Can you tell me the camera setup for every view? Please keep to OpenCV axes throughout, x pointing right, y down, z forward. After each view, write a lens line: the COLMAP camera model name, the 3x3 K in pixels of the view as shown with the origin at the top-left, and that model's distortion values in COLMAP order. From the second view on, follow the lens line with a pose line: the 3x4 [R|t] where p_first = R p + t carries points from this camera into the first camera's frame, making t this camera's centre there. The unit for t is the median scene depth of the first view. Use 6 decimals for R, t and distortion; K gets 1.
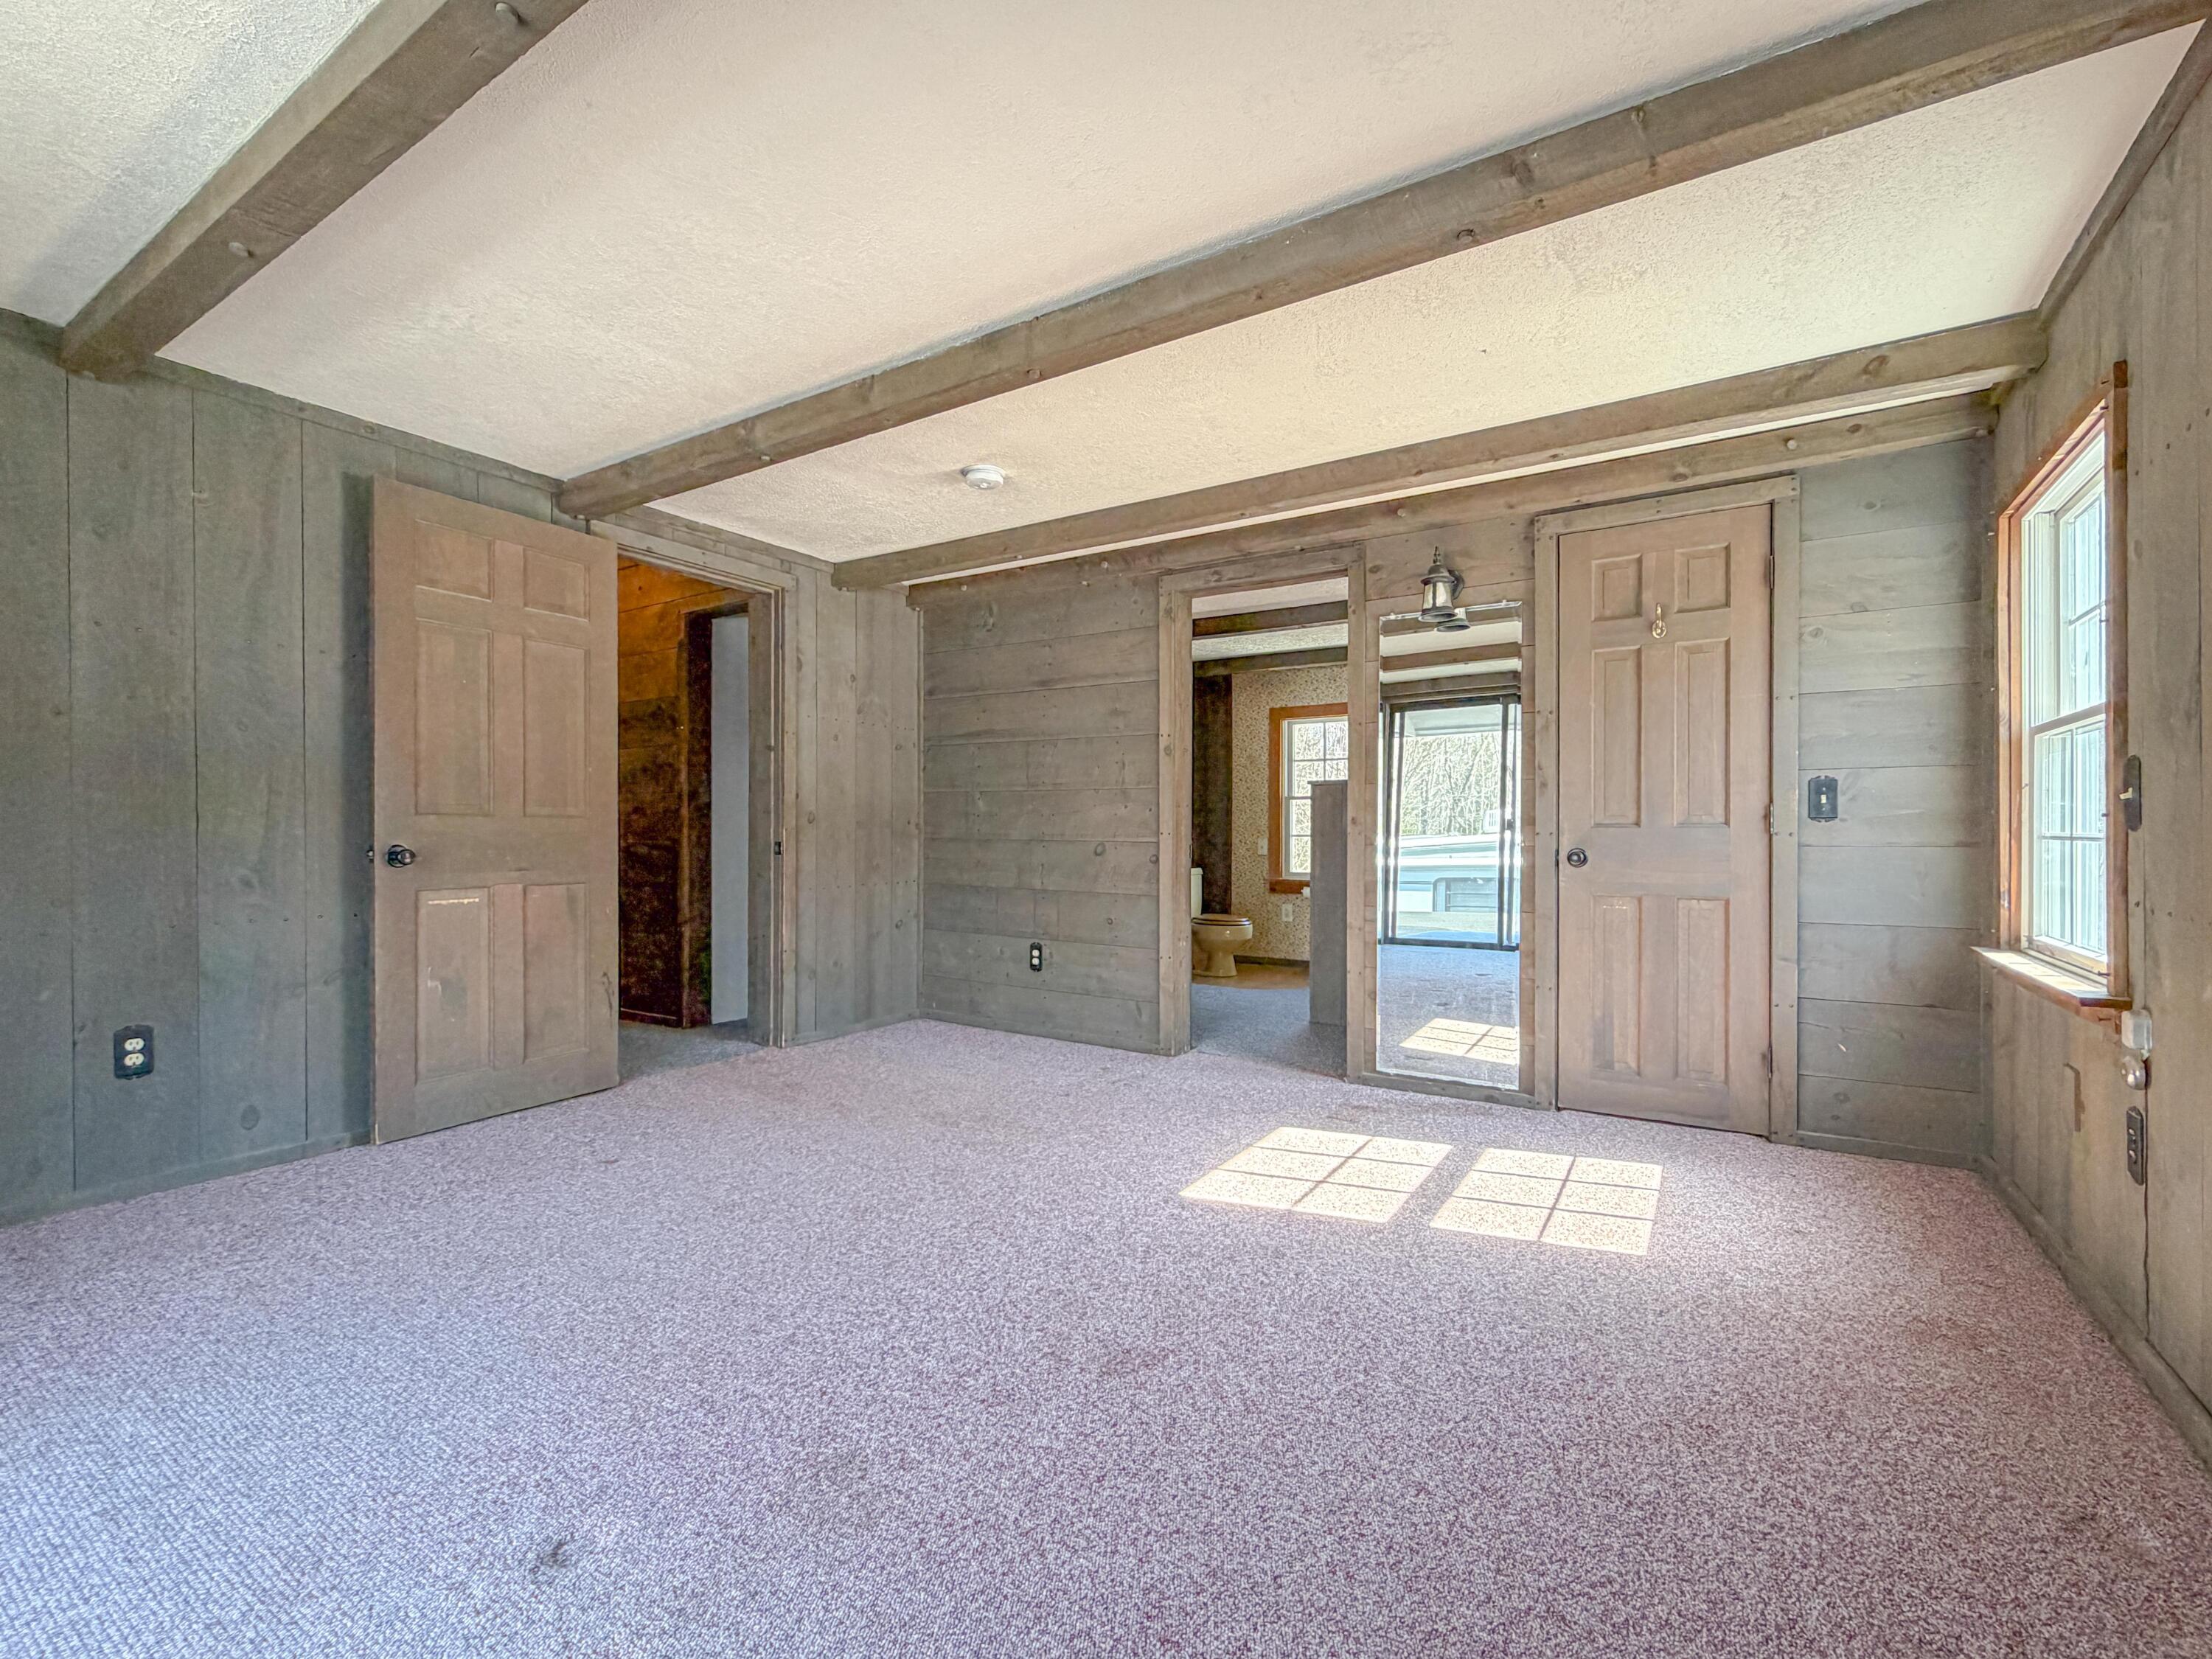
lens RADIAL K [[970.3, 0, 1106.2], [0, 970.3, 838.2], [0, 0, 1]] dist [-0.003298, -0.000073]
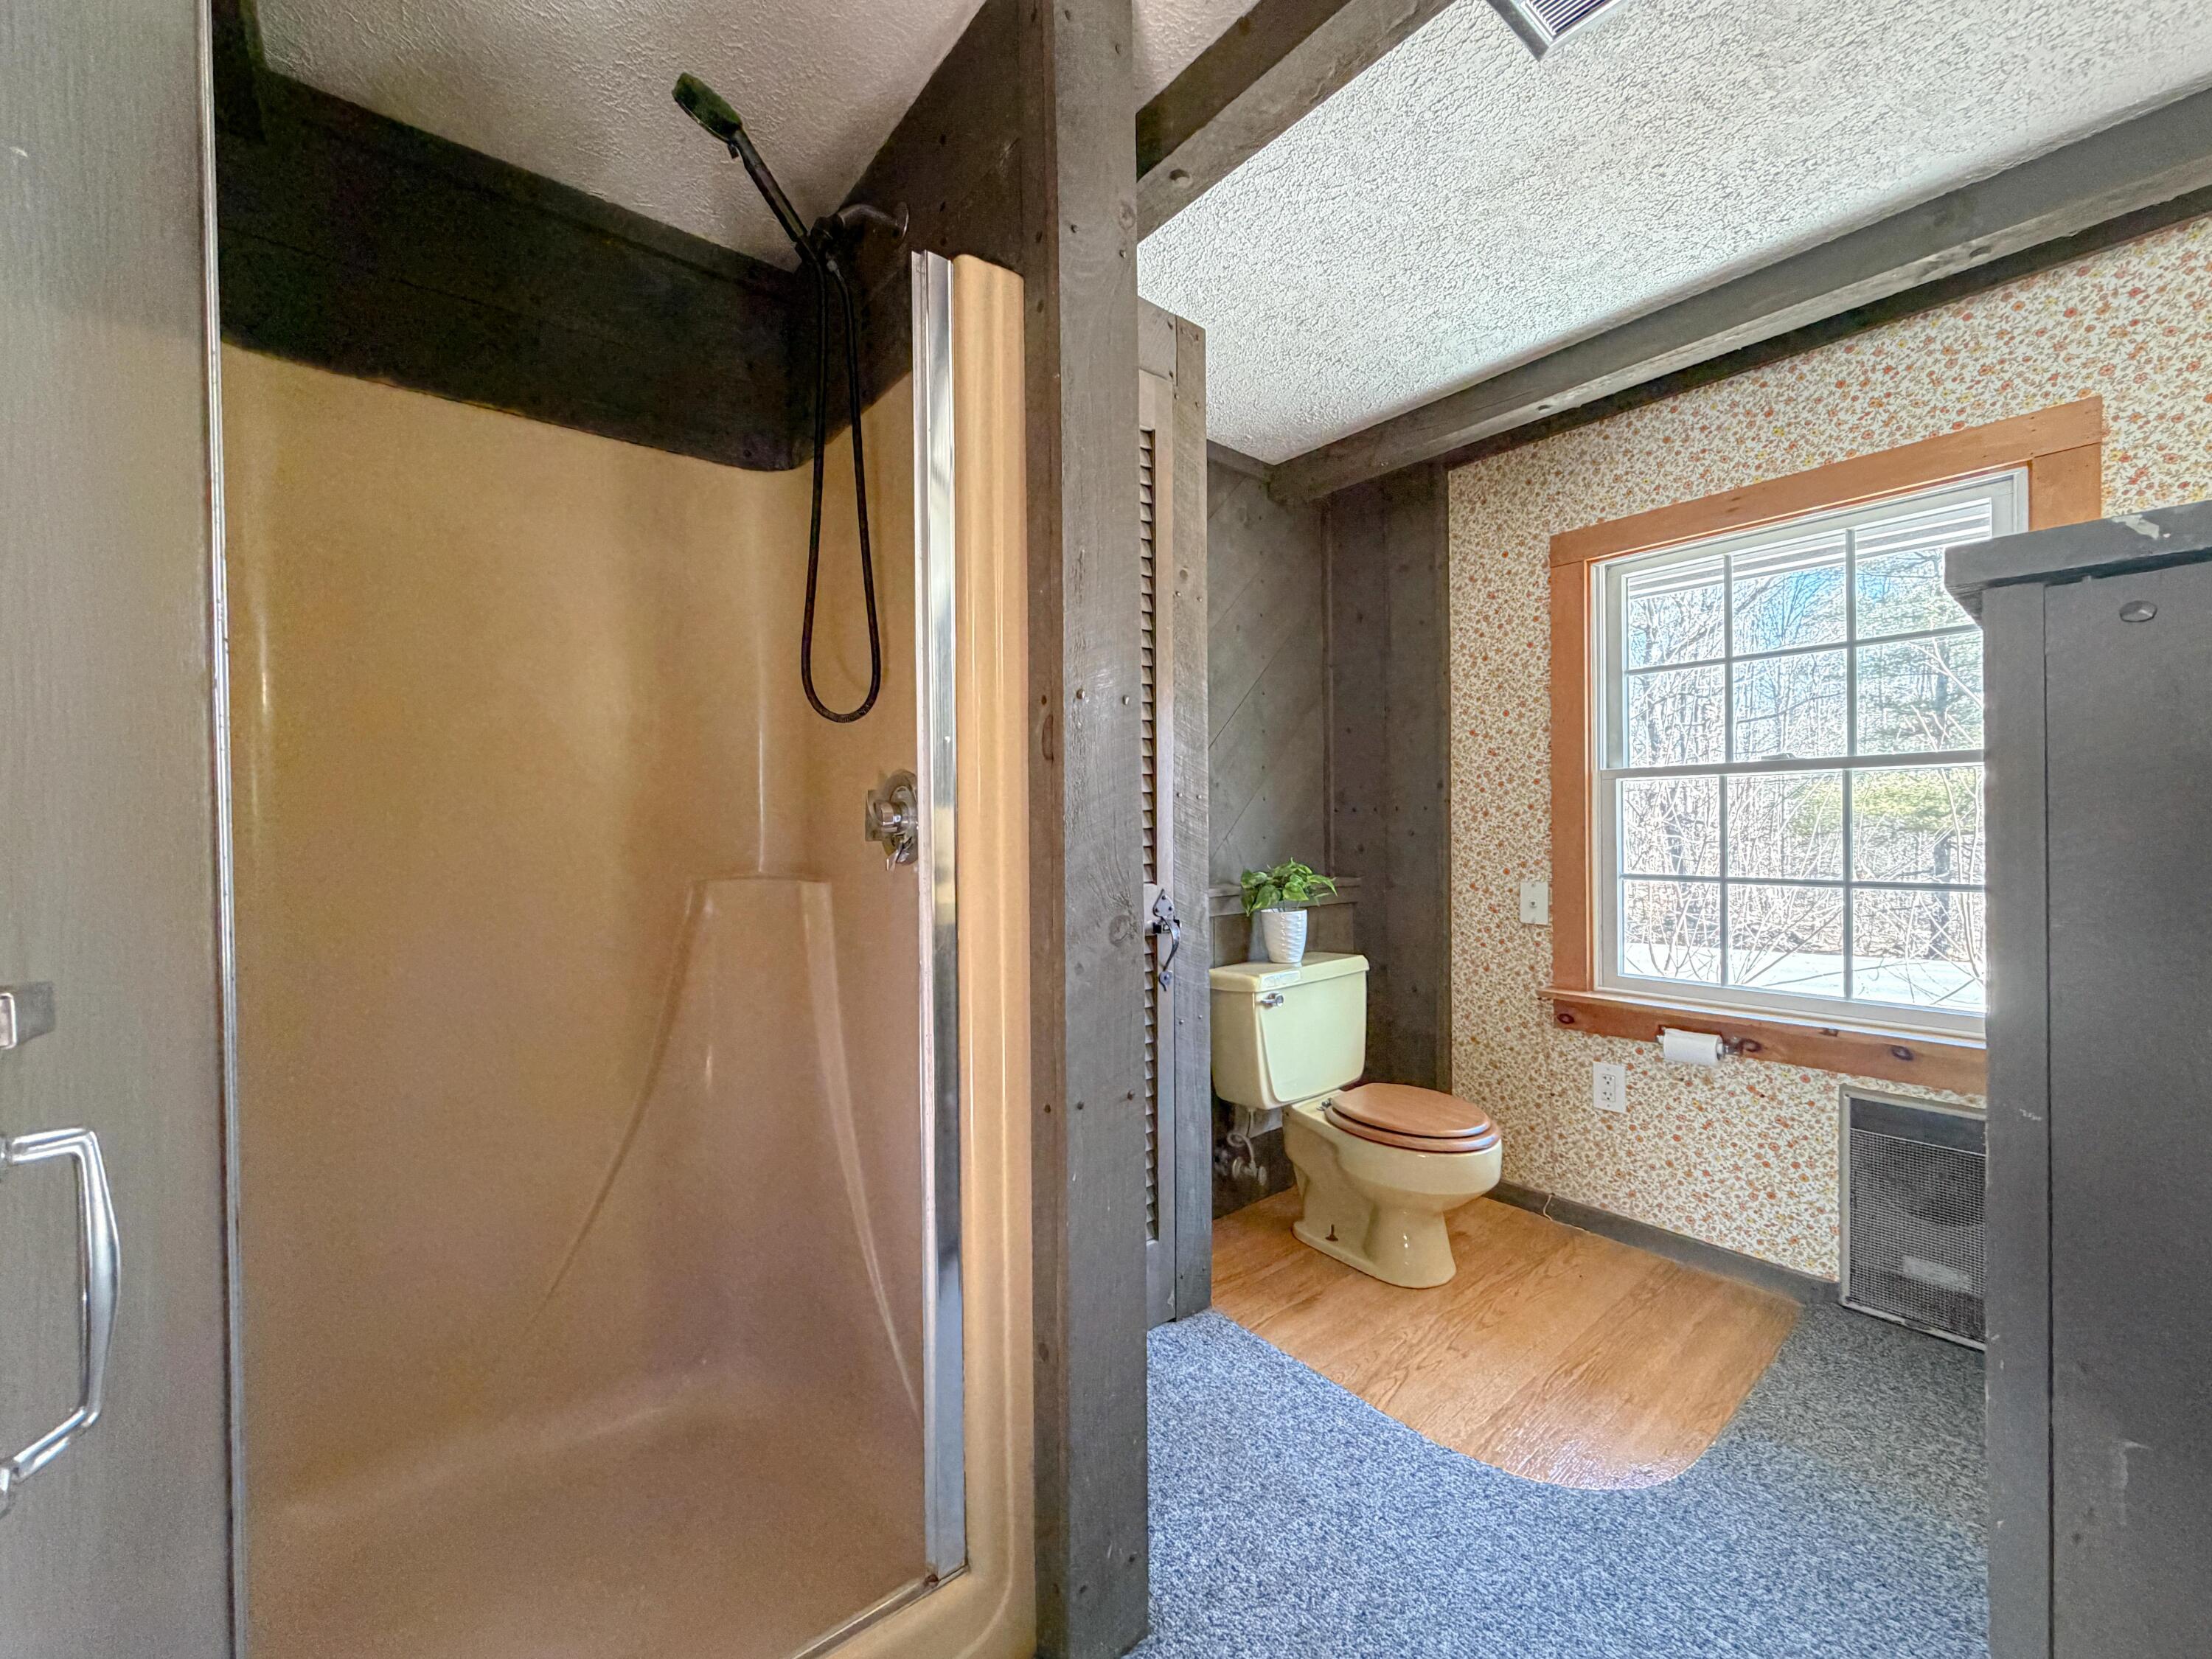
lens RADIAL K [[881.3, 0, 1106.0], [0, 881.3, 829.5], [0, 0, 1]] dist [-0.000529, 0.000127]
pose [[0.952602, -0.007811, -0.304120, 0.199211], [0.008078, 0.999967, -0.000378, -0.040759], [0.304113, -0.002097, 0.952634, 1.157596]]
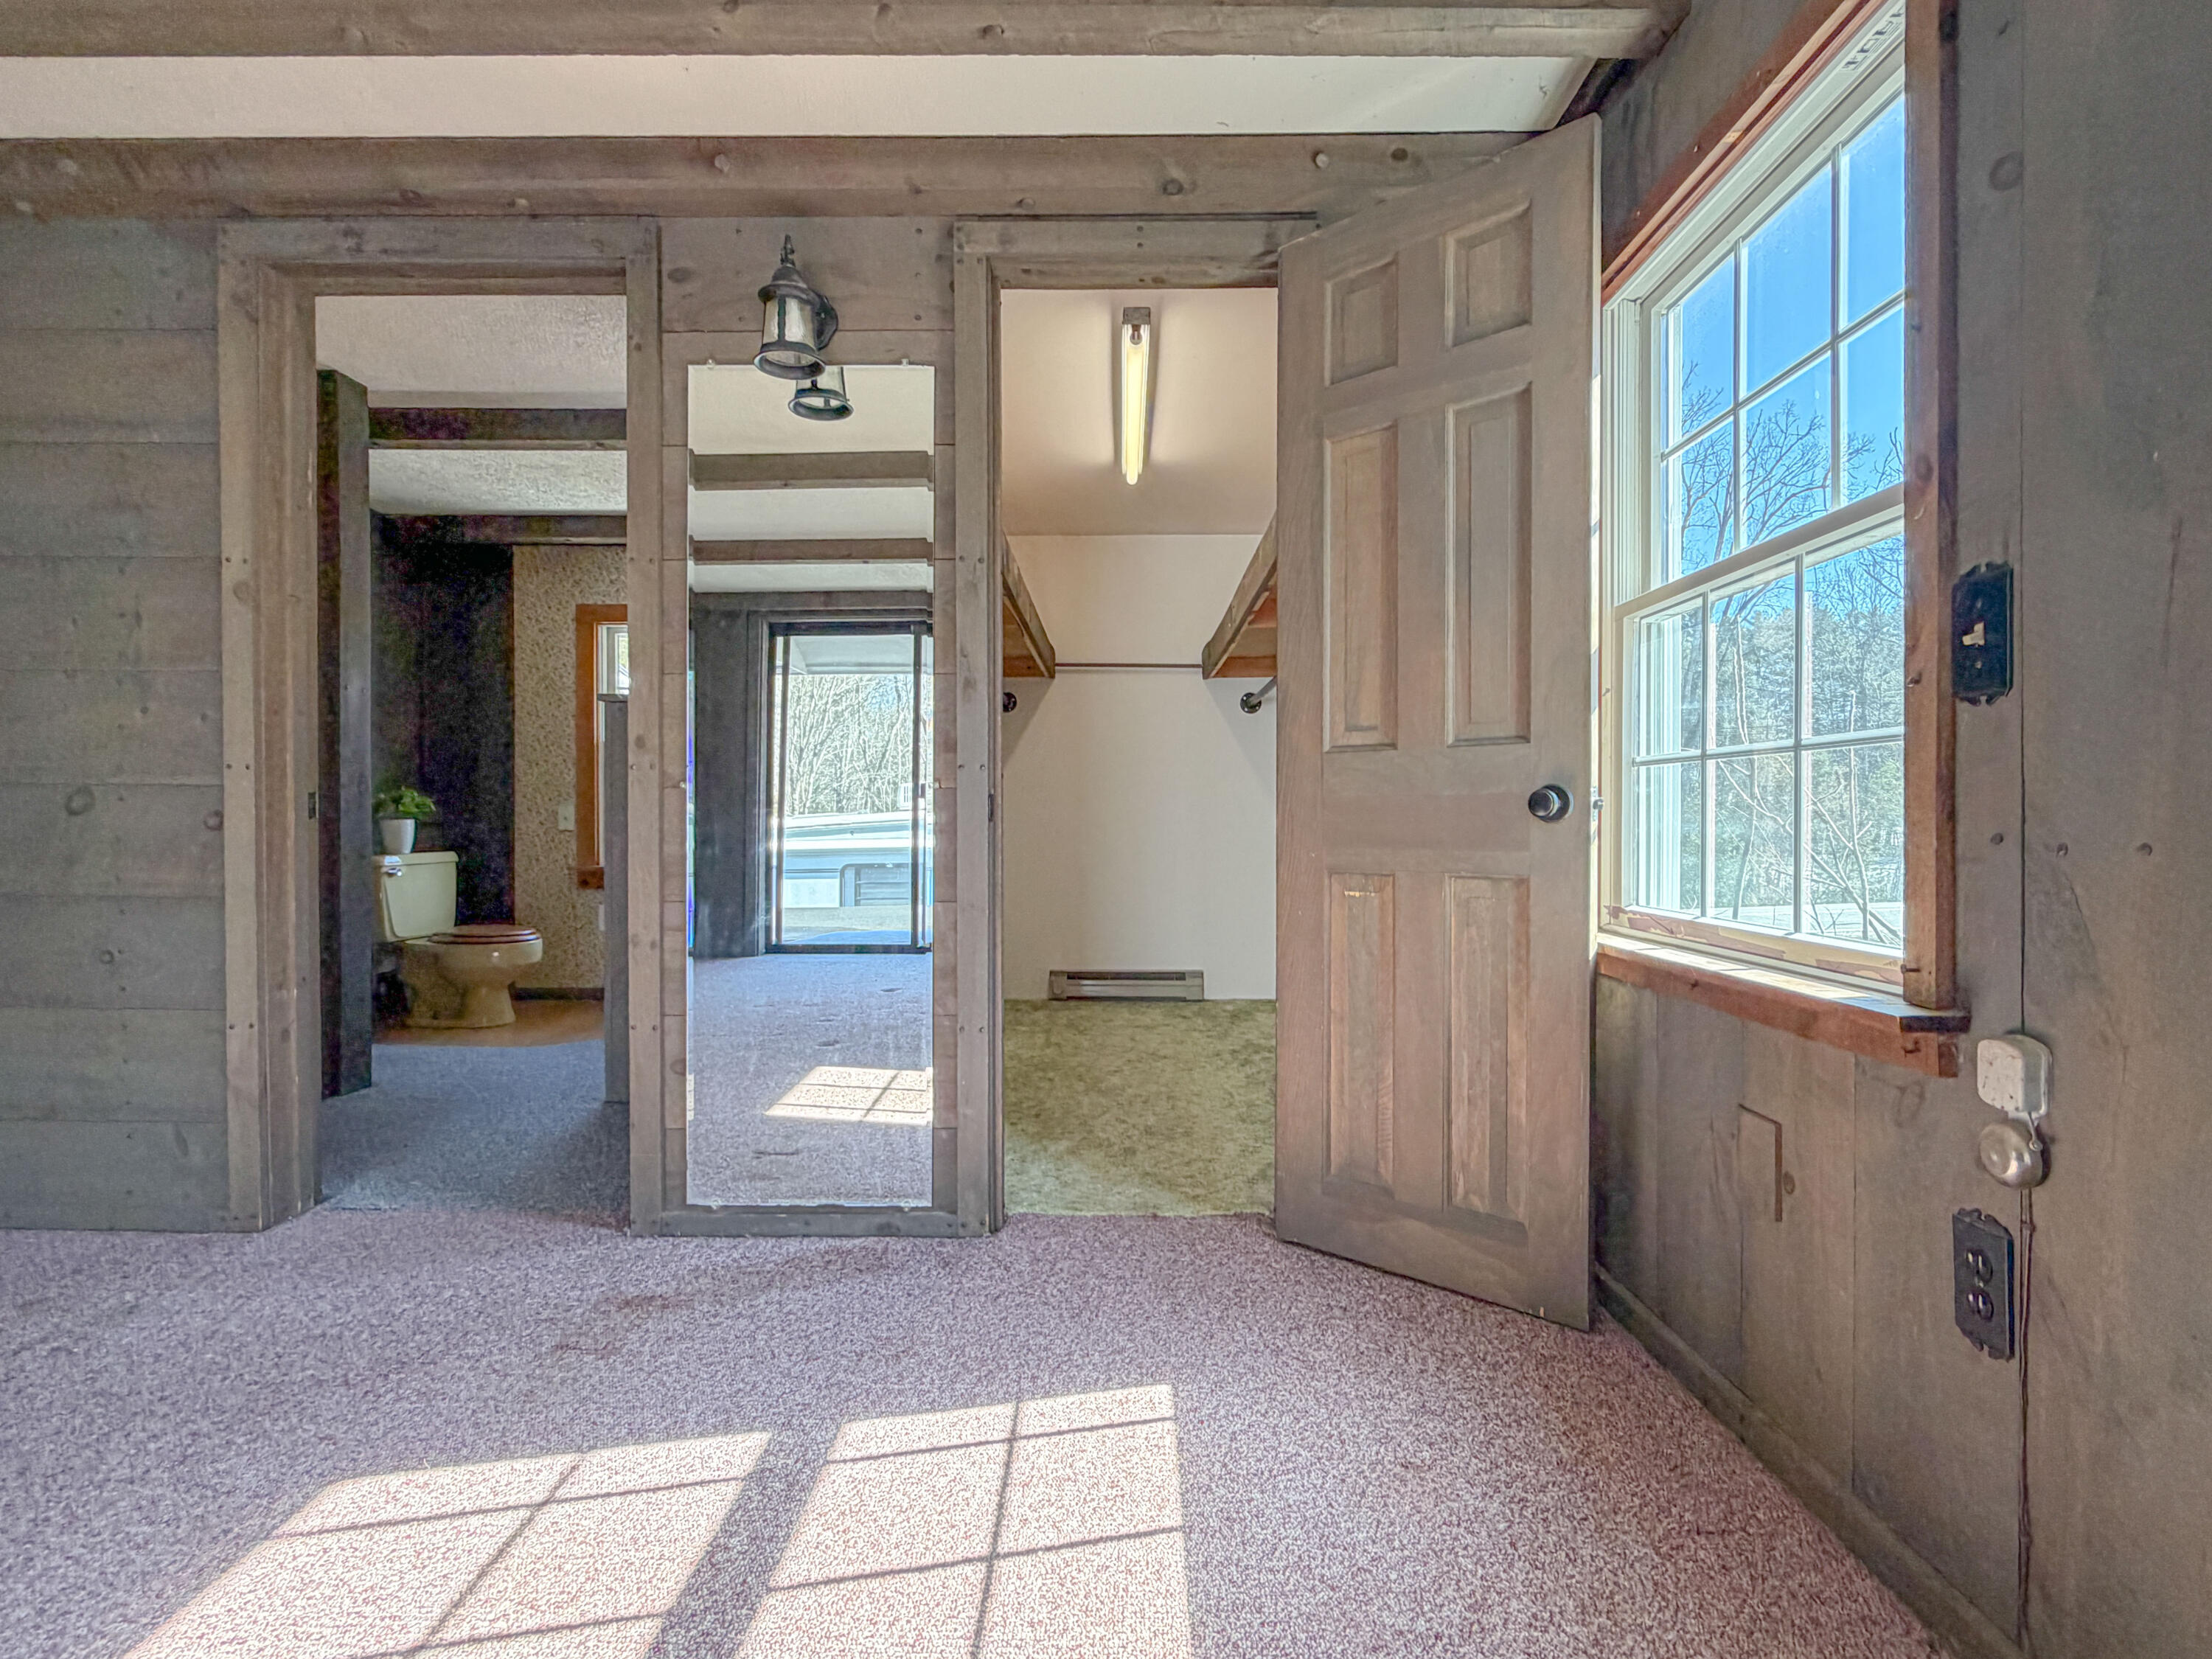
lens RADIAL K [[1077.1, 0, 1107.4], [0, 1077.1, 835.0], [0, 0, 1]] dist [-0.001338, -0.000233]
pose [[0.847574, -0.006226, 0.530640, 0.160404], [0.002603, 0.999968, 0.007576, 0.029507], [-0.530670, -0.005041, 0.847563, 0.368249]]
